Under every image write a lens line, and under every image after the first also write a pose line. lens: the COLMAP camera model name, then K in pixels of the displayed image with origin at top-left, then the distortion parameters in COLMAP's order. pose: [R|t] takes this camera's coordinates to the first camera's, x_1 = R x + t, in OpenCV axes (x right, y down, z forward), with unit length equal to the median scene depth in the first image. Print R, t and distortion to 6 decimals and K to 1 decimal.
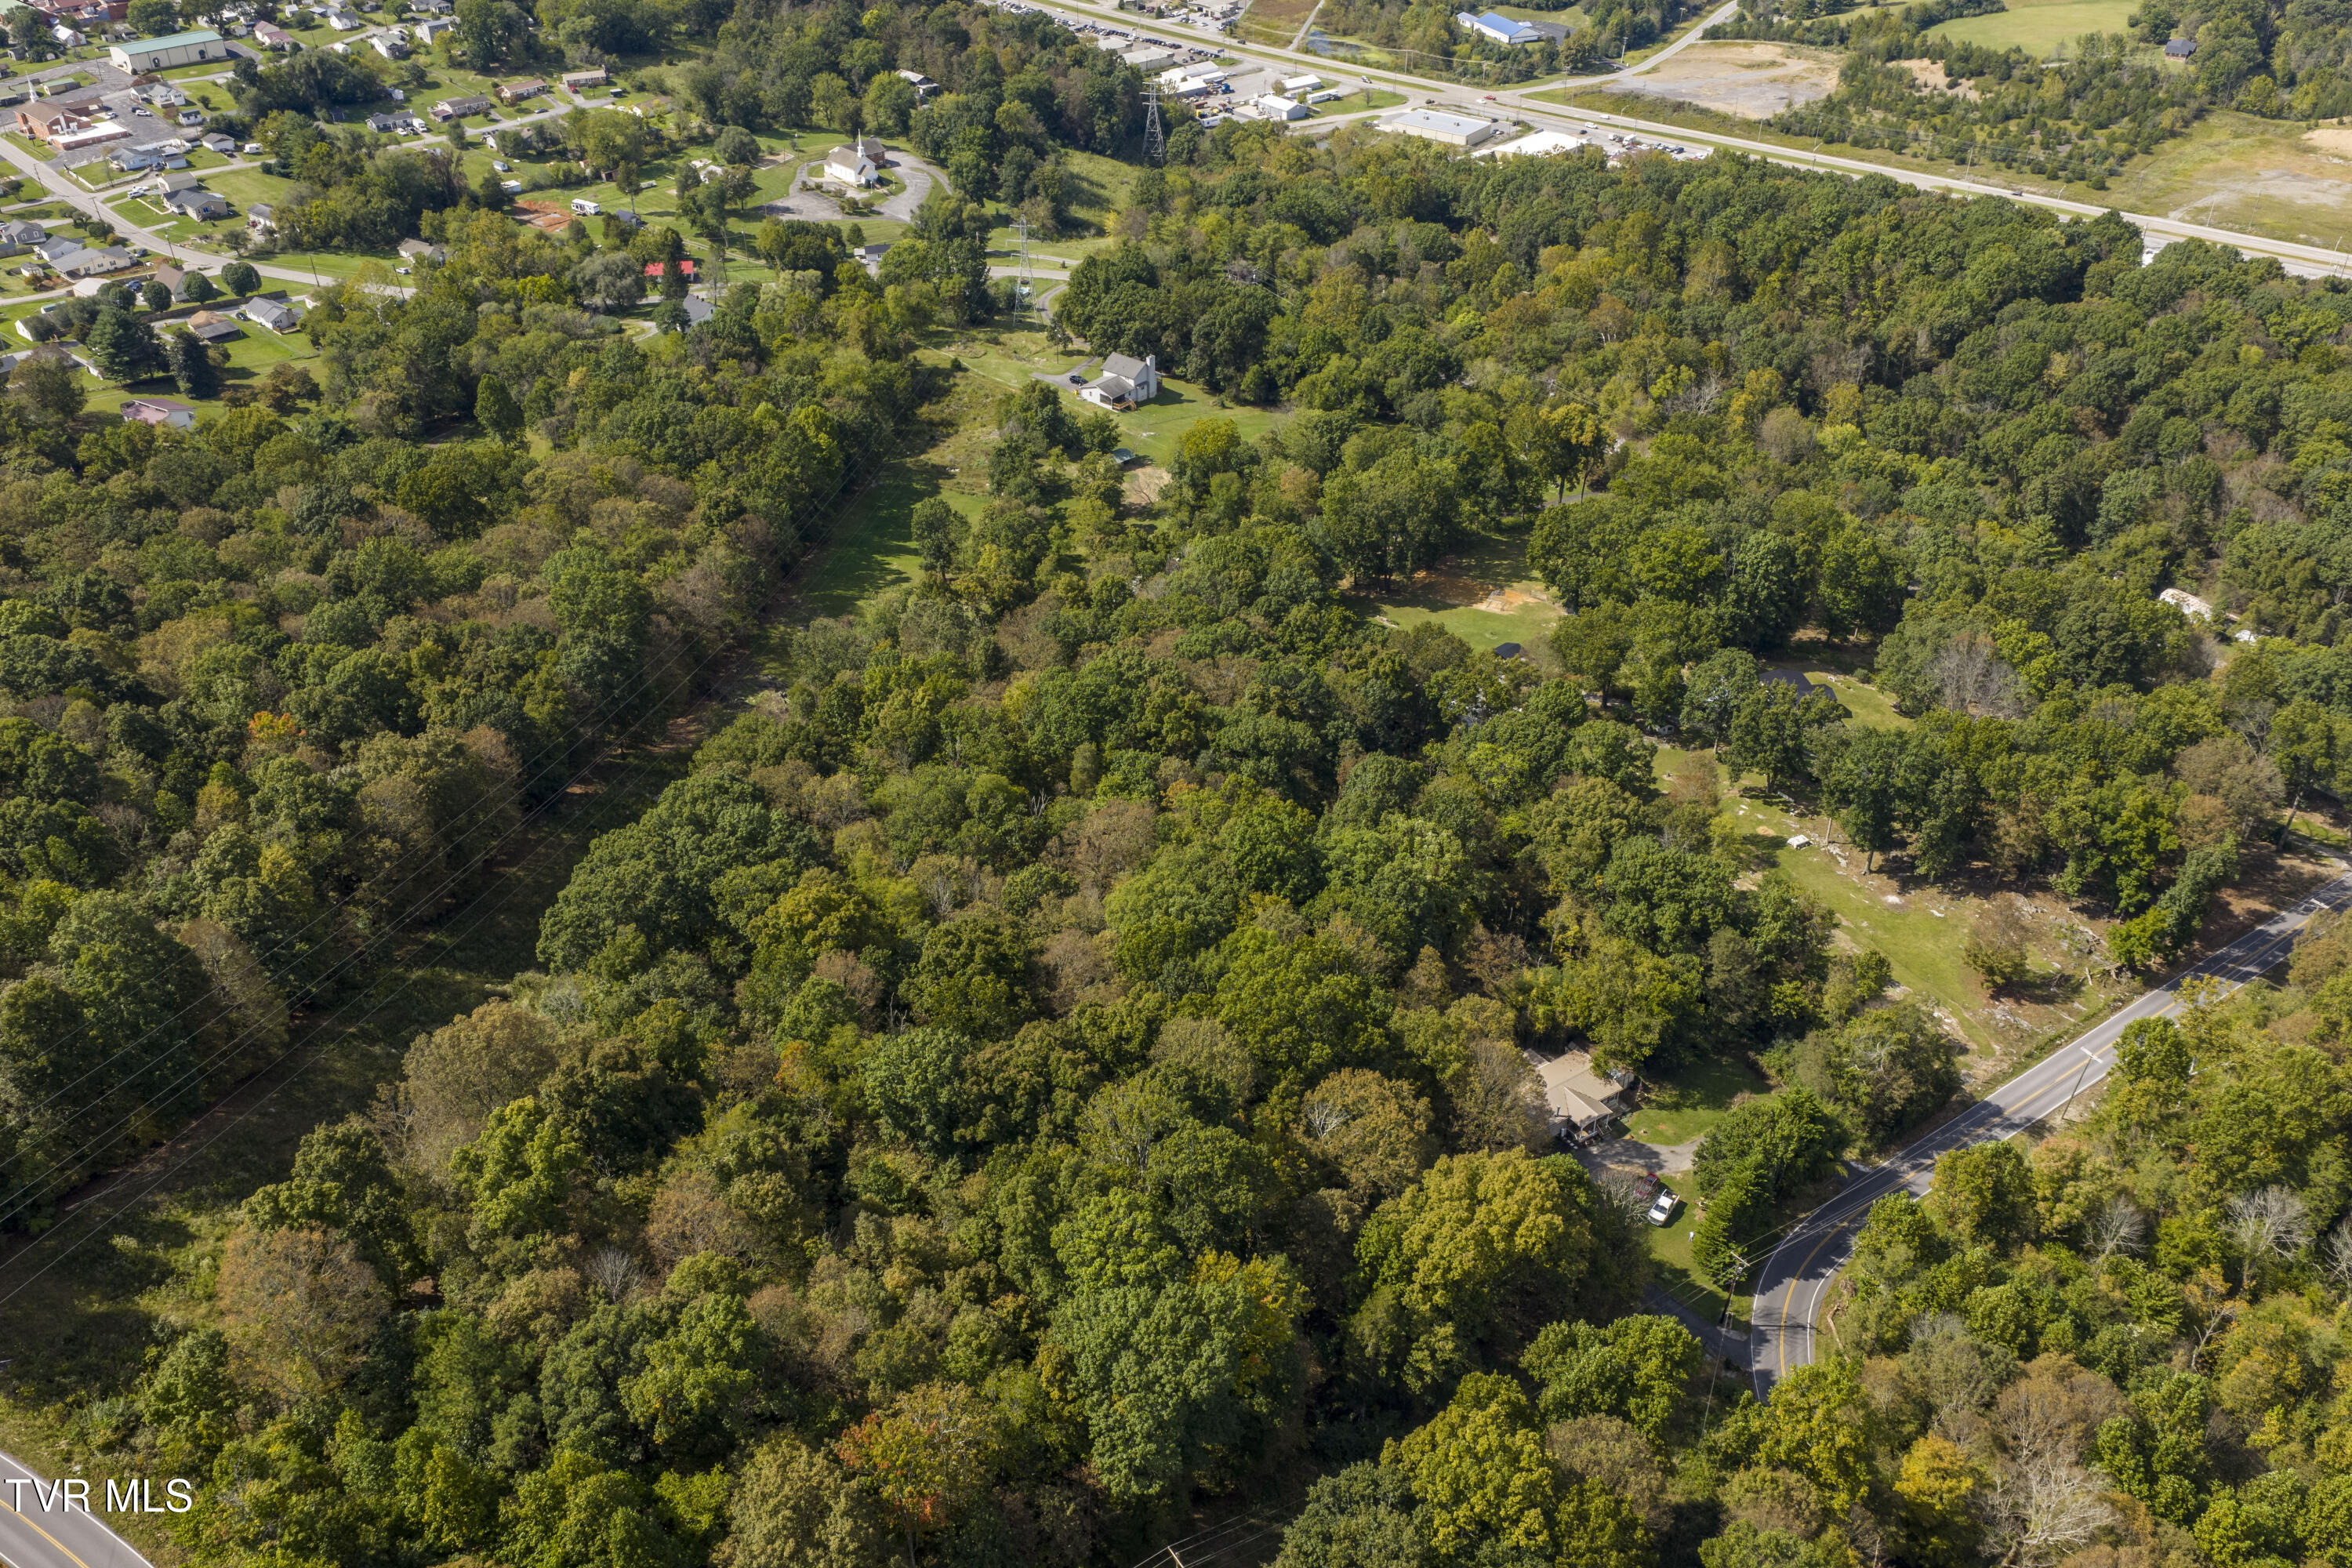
lens RADIAL K [[1943.5, 0, 1183.2], [0, 1943.5, 780.7], [0, 0, 1]] dist [0.019237, -0.029588]
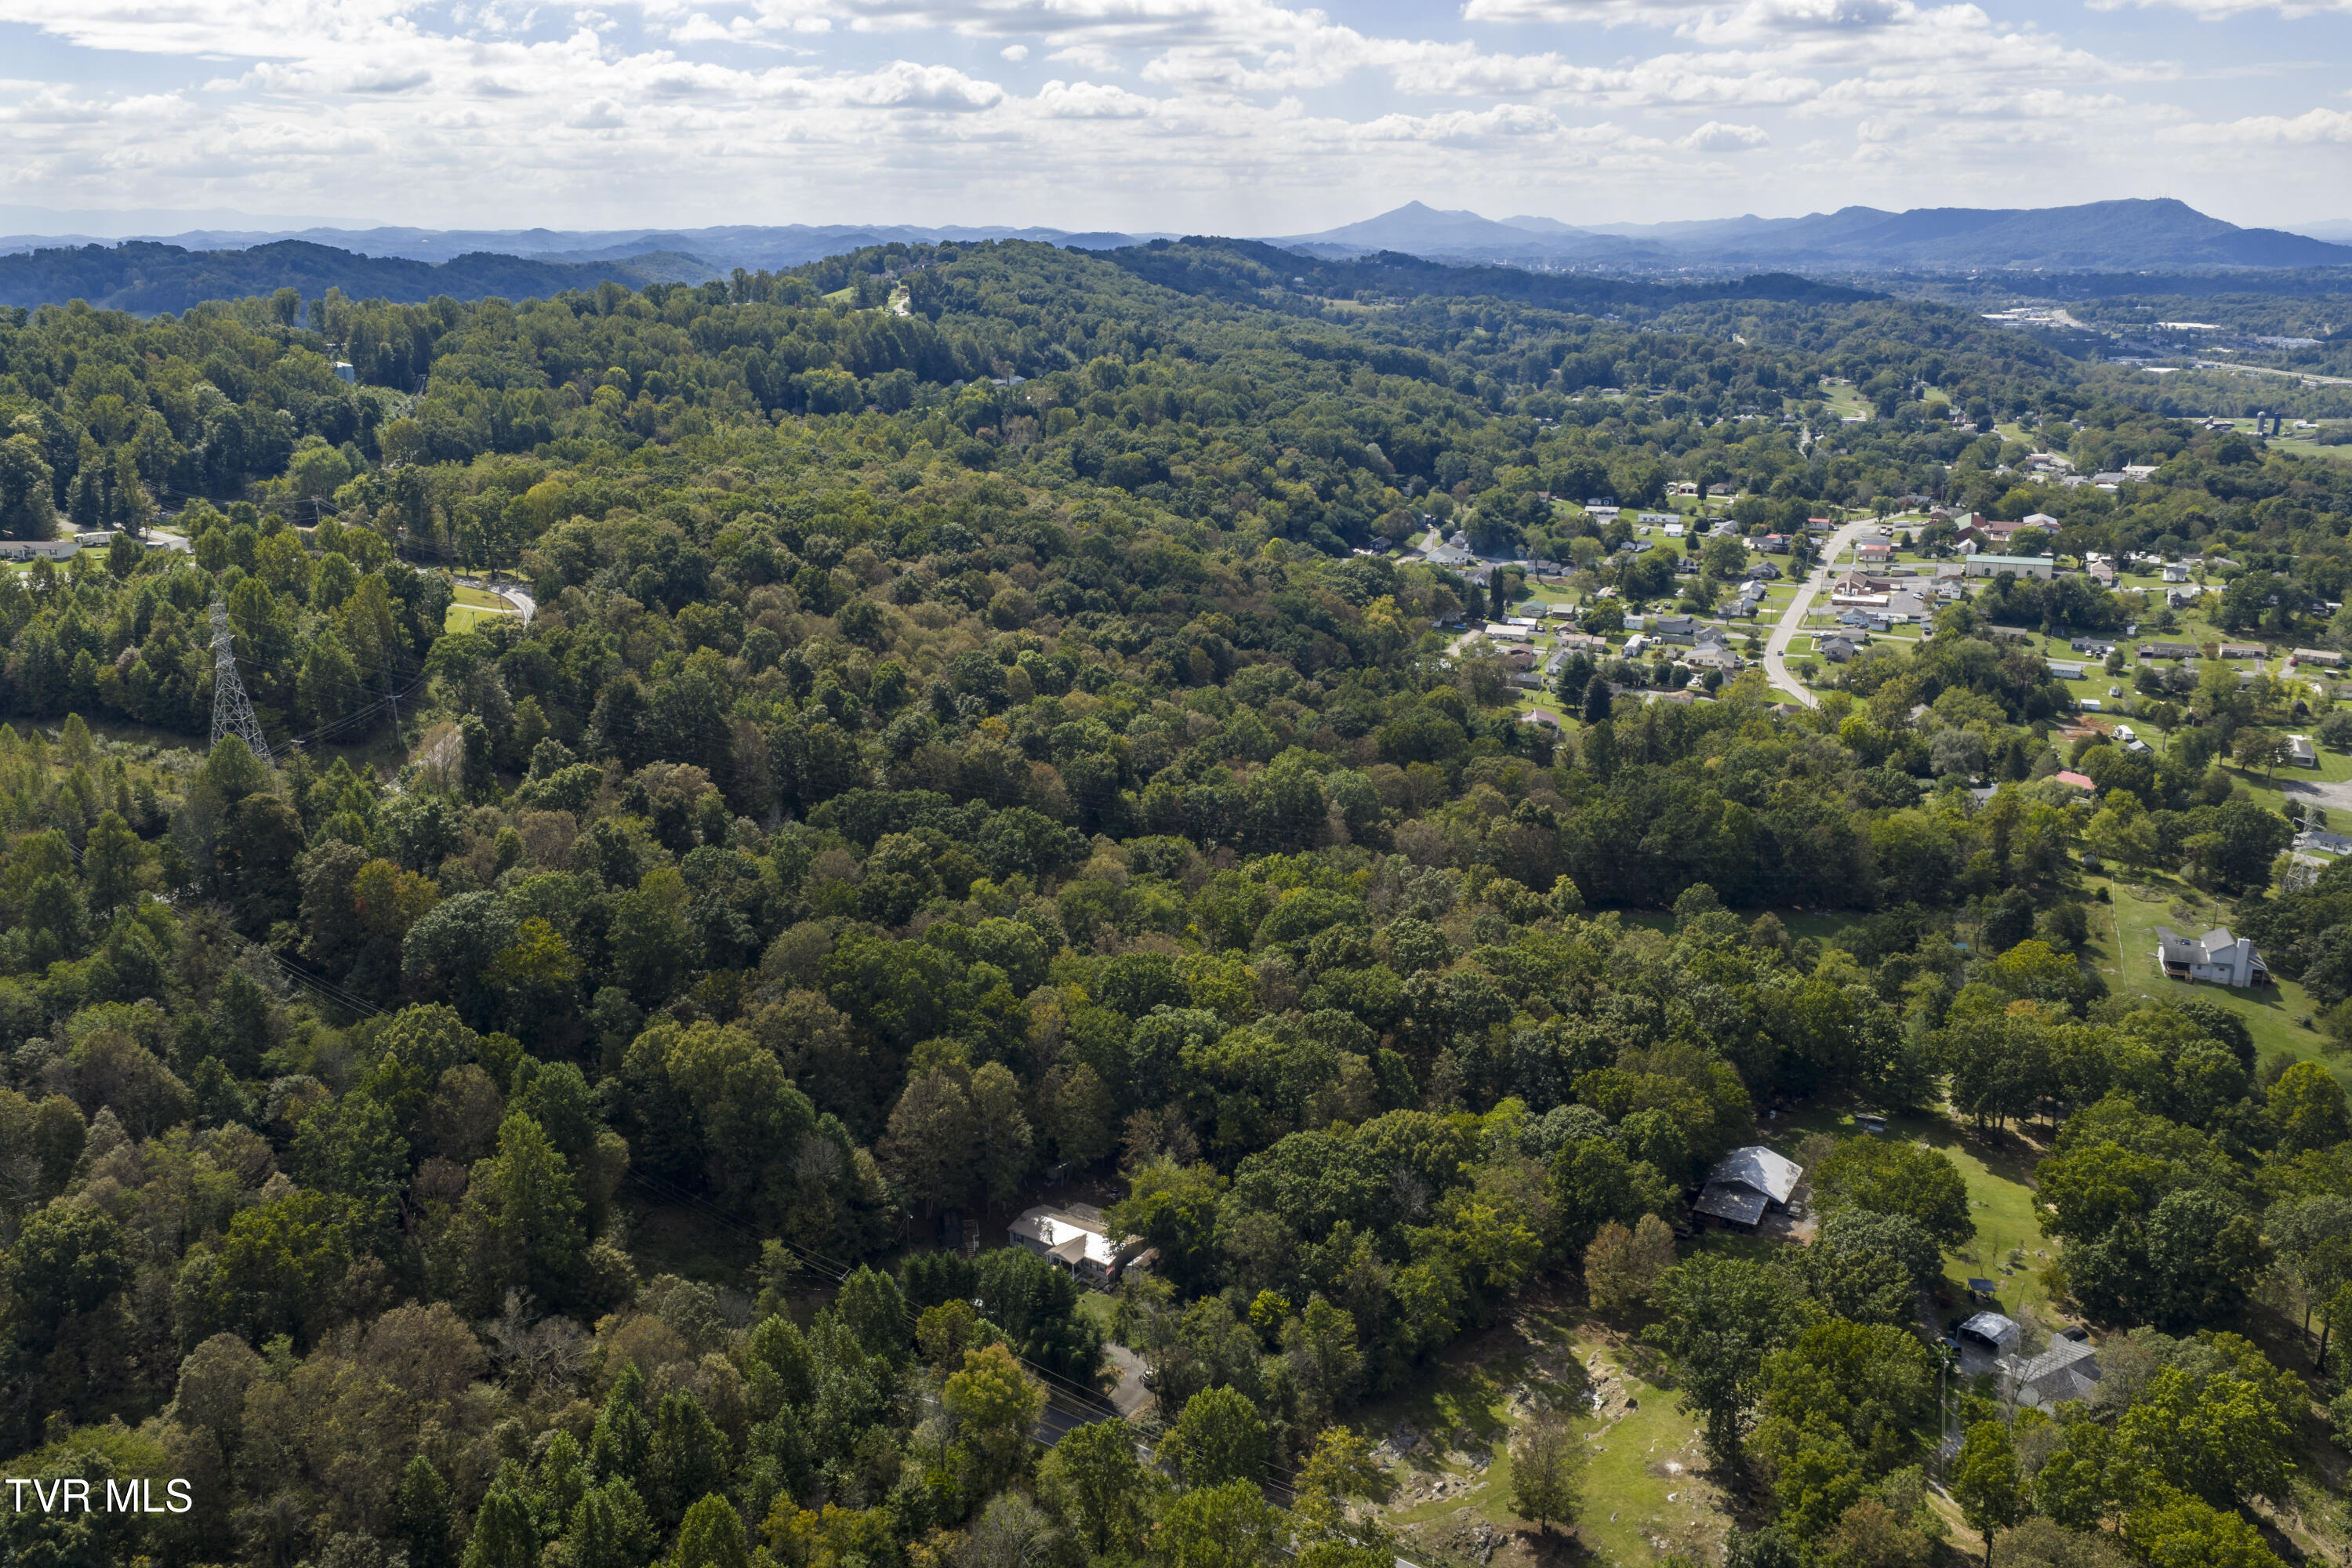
lens RADIAL K [[1943.5, 0, 1183.2], [0, 1943.5, 780.7], [0, 0, 1]] dist [0.019237, -0.029588]
pose [[0.377257, 0.252672, -0.890974, 0.481109], [-0.512072, 0.858529, 0.026649, -0.051562], [0.771661, 0.446189, 0.453272, 0.181284]]
